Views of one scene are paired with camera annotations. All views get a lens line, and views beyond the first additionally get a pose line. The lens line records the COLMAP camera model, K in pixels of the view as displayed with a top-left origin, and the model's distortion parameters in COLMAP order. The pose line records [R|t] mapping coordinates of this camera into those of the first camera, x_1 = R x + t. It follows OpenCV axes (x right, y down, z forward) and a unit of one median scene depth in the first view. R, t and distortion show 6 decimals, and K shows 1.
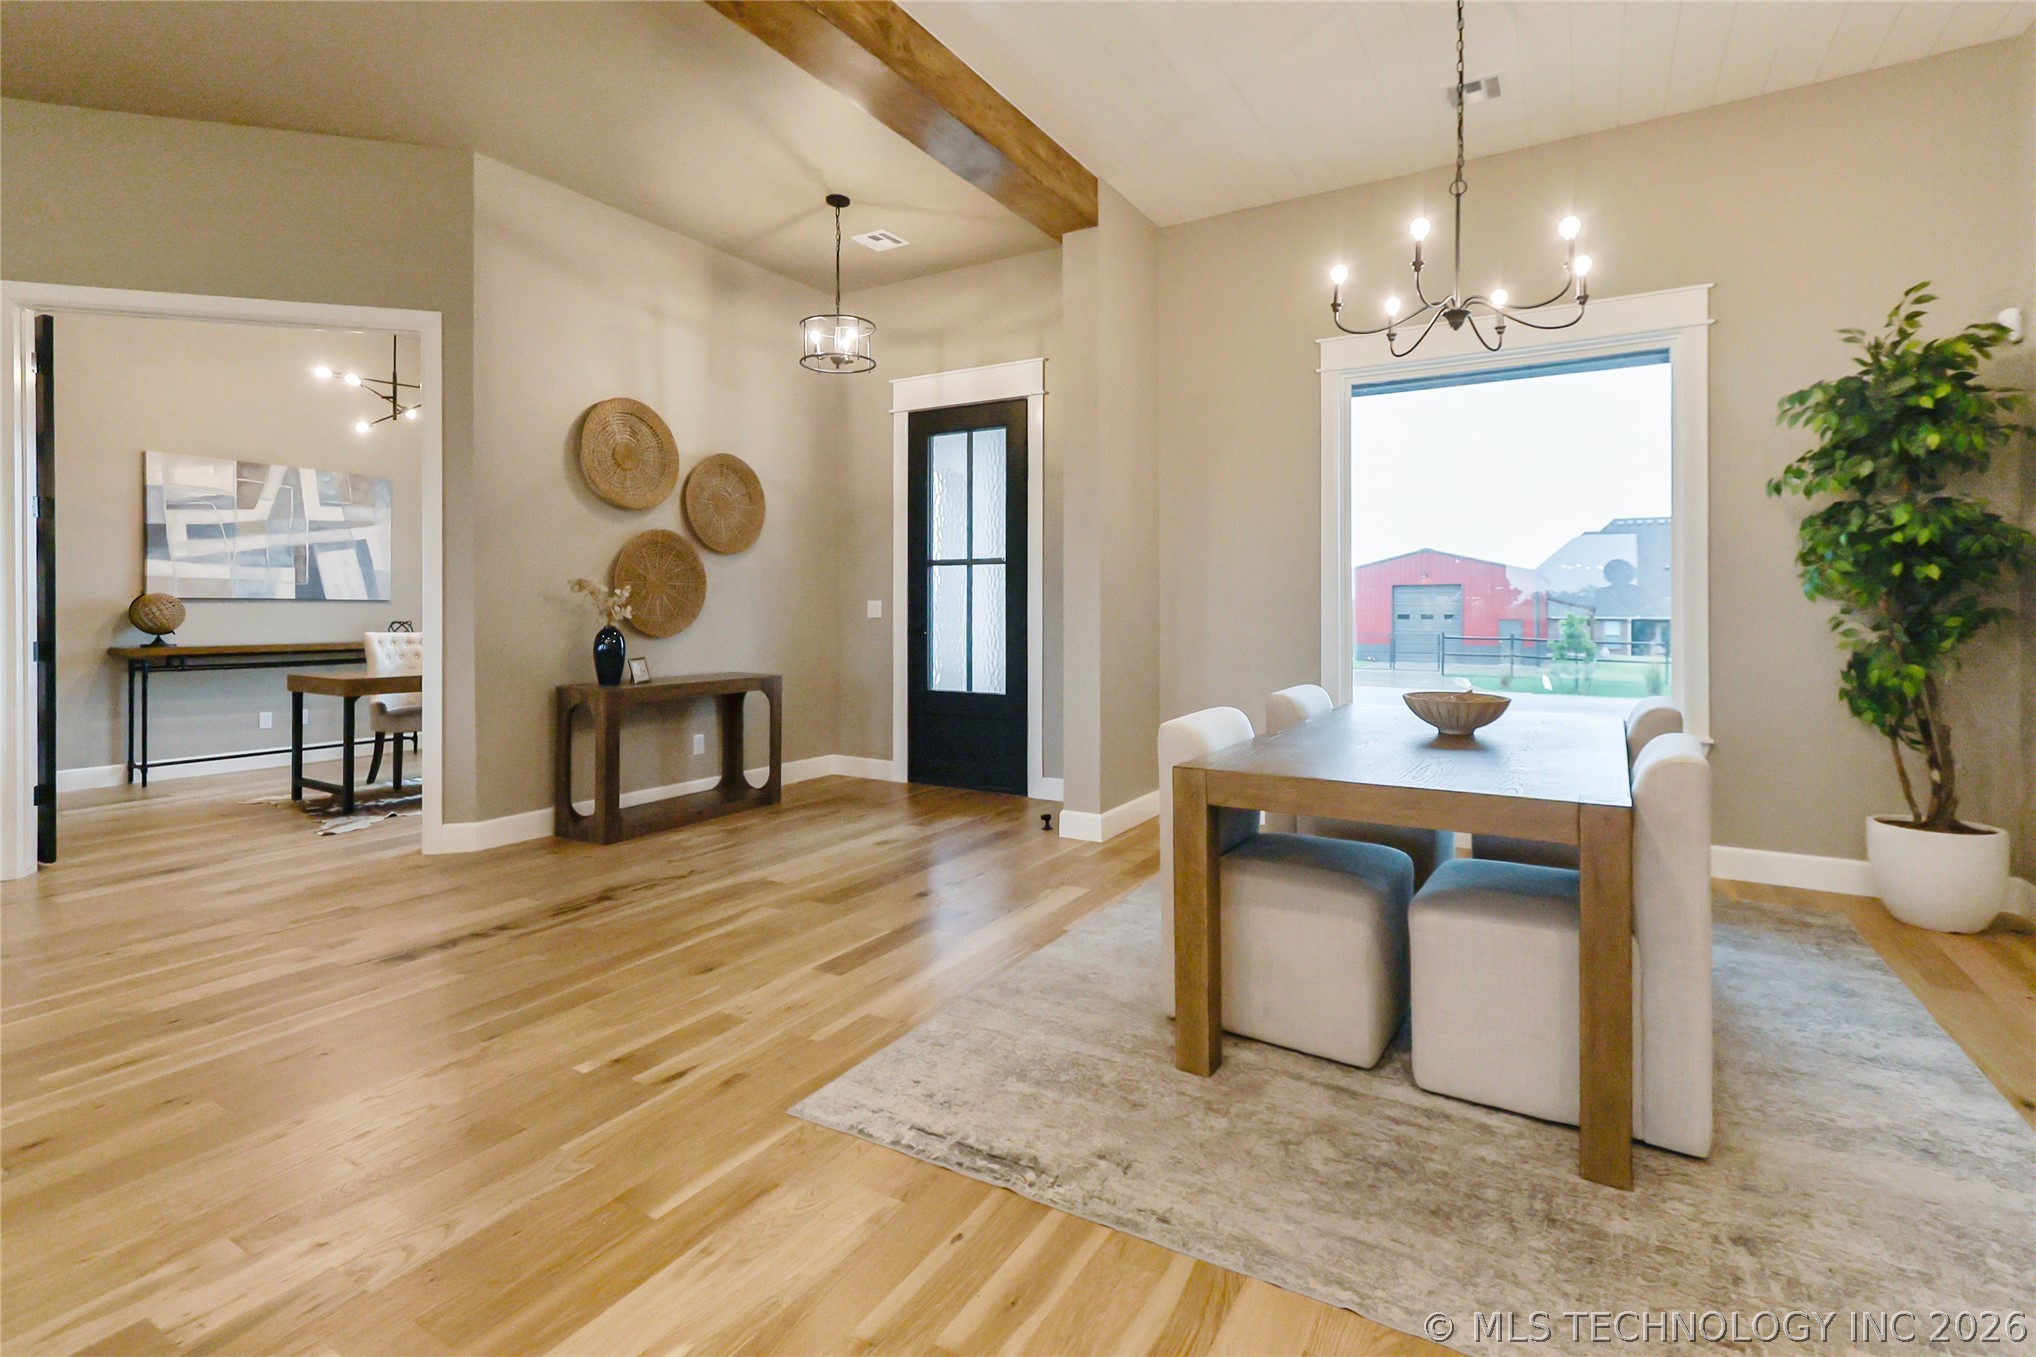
lens RADIAL K [[954.4, 0, 1030.3], [0, 954.4, 617.7], [0, 0, 1]] dist [0.000786, 0.000212]
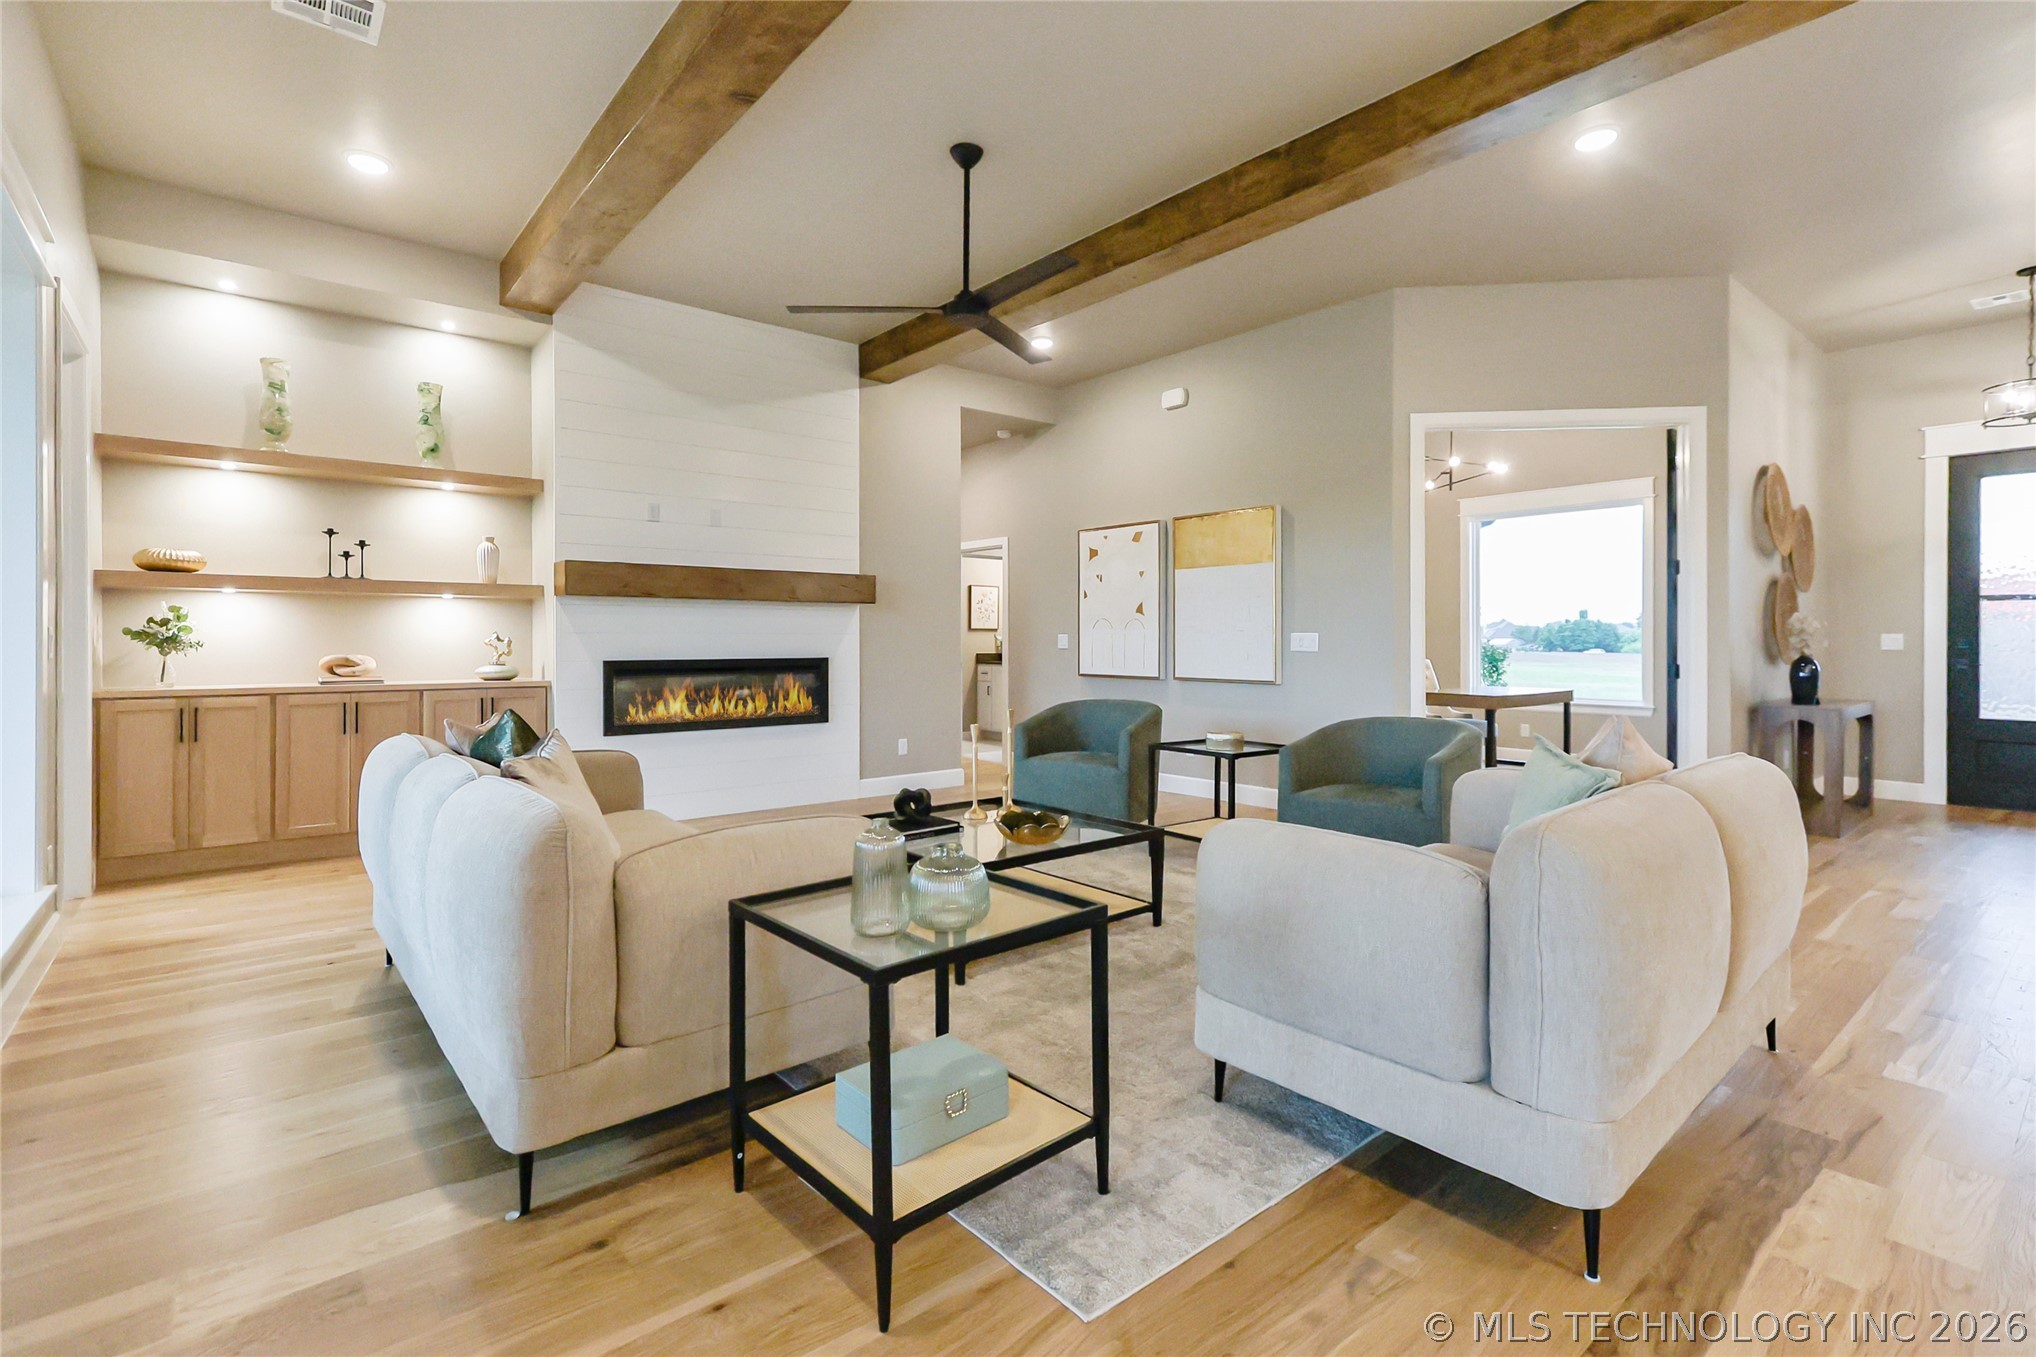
lens RADIAL K [[944.4, 0, 1030.8], [0, 944.4, 645.2], [0, 0, 1]] dist [0.005418, 0.000685]
pose [[0.941346, 0.002172, -0.337437, -0.855573], [-0.003414, 0.999989, -0.003088, 0.001885], [0.337426, 0.004059, 0.941343, -0.399255]]
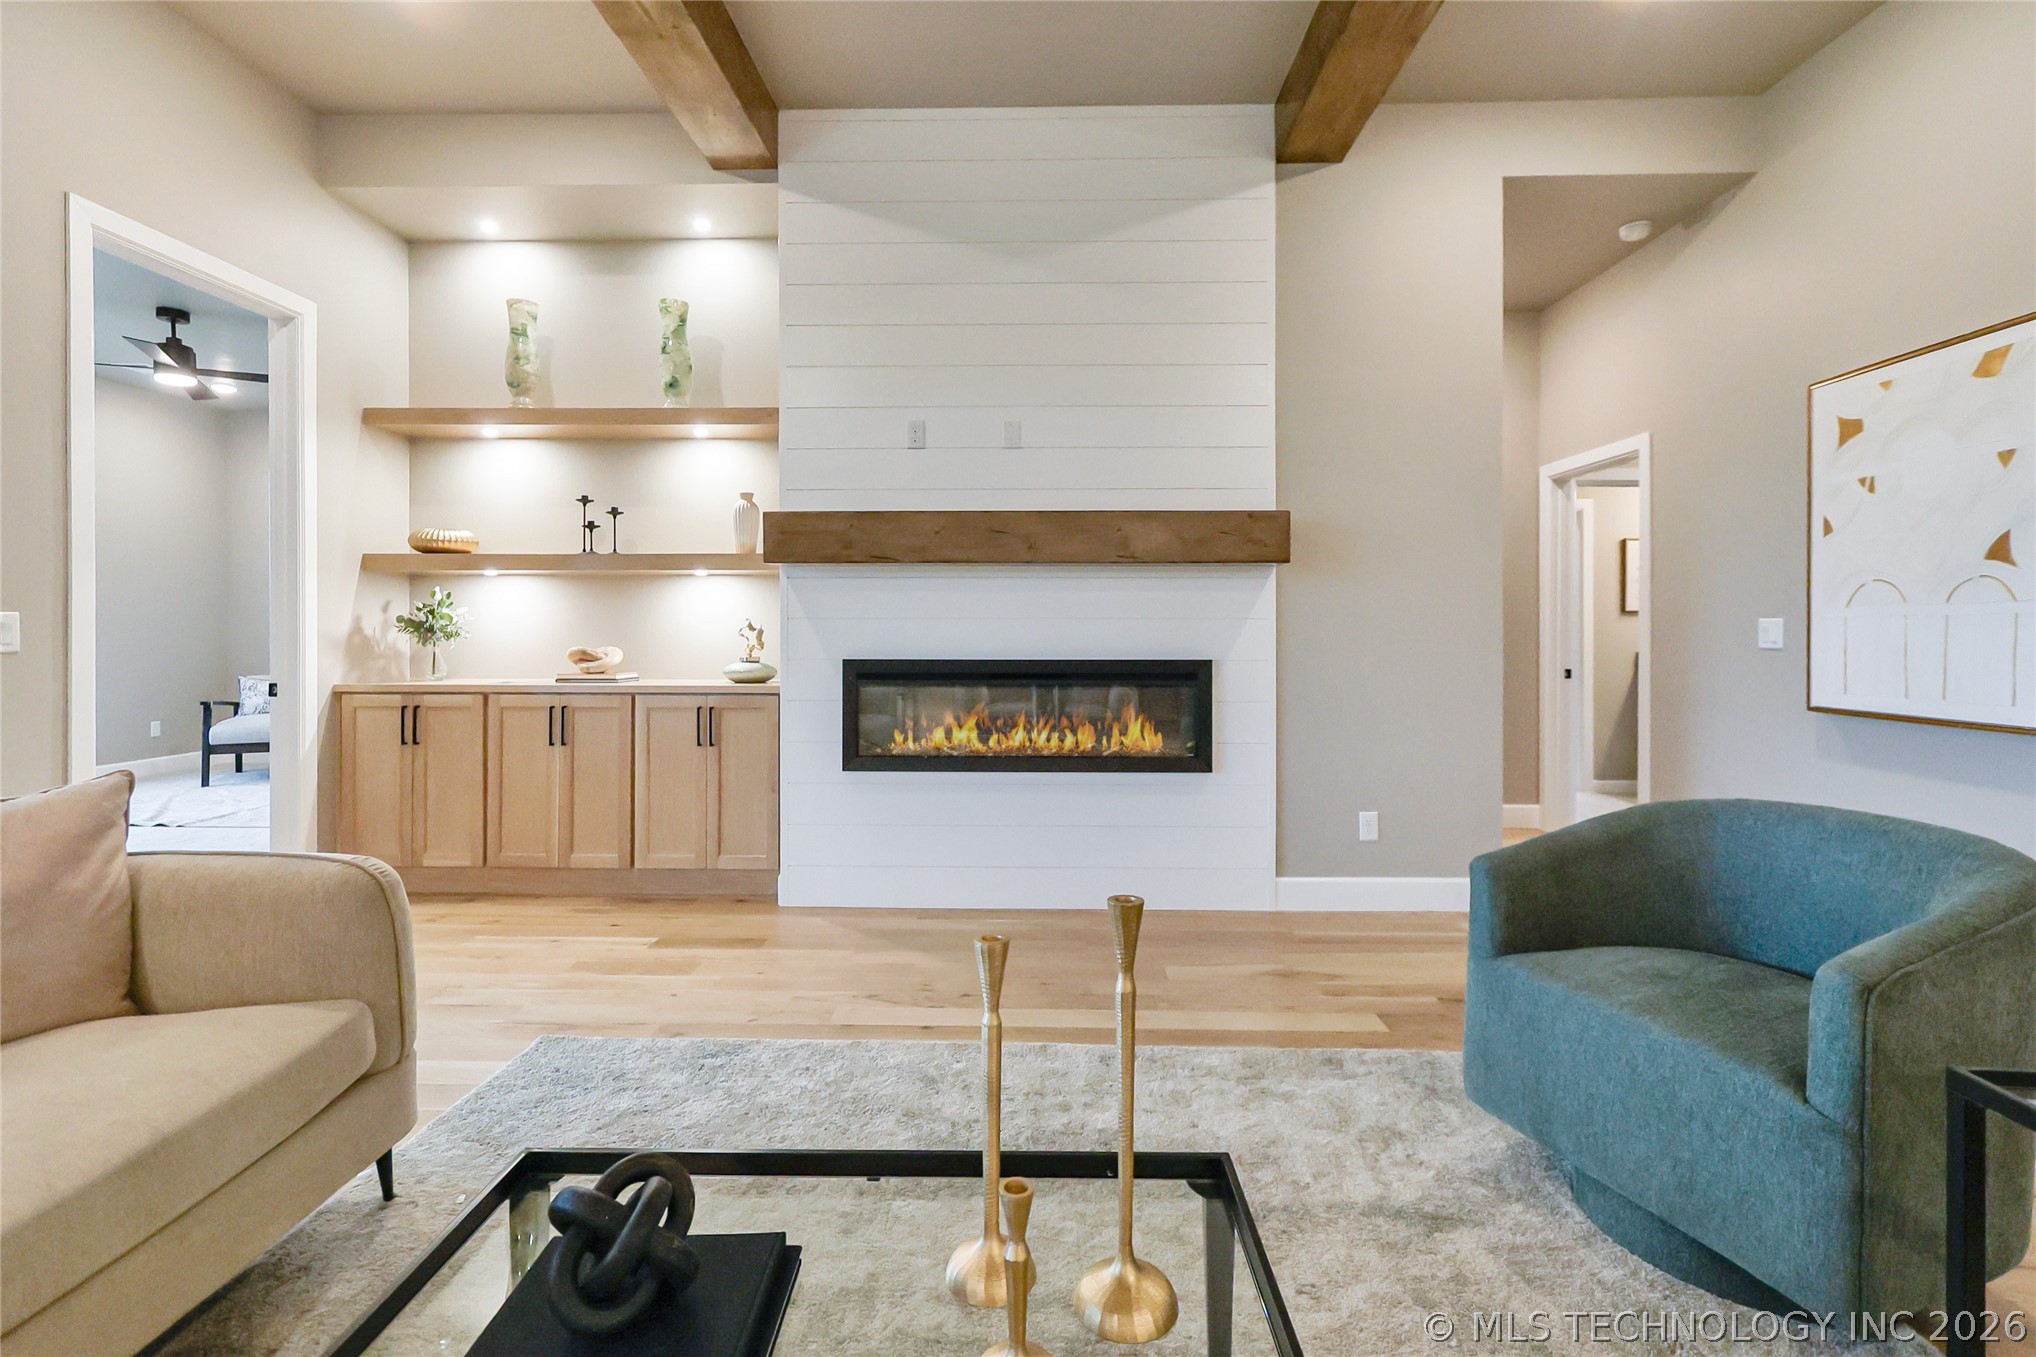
lens RADIAL K [[944.6, 0, 1020.8], [0, 944.6, 627.6], [0, 0, 1]] dist [0.003530, 0.000596]
pose [[0.479981, -0.001016, -0.877278, -0.965464], [-0.009663, 0.999933, -0.006445, -0.003176], [0.877226, 0.011570, 0.479939, 0.200012]]
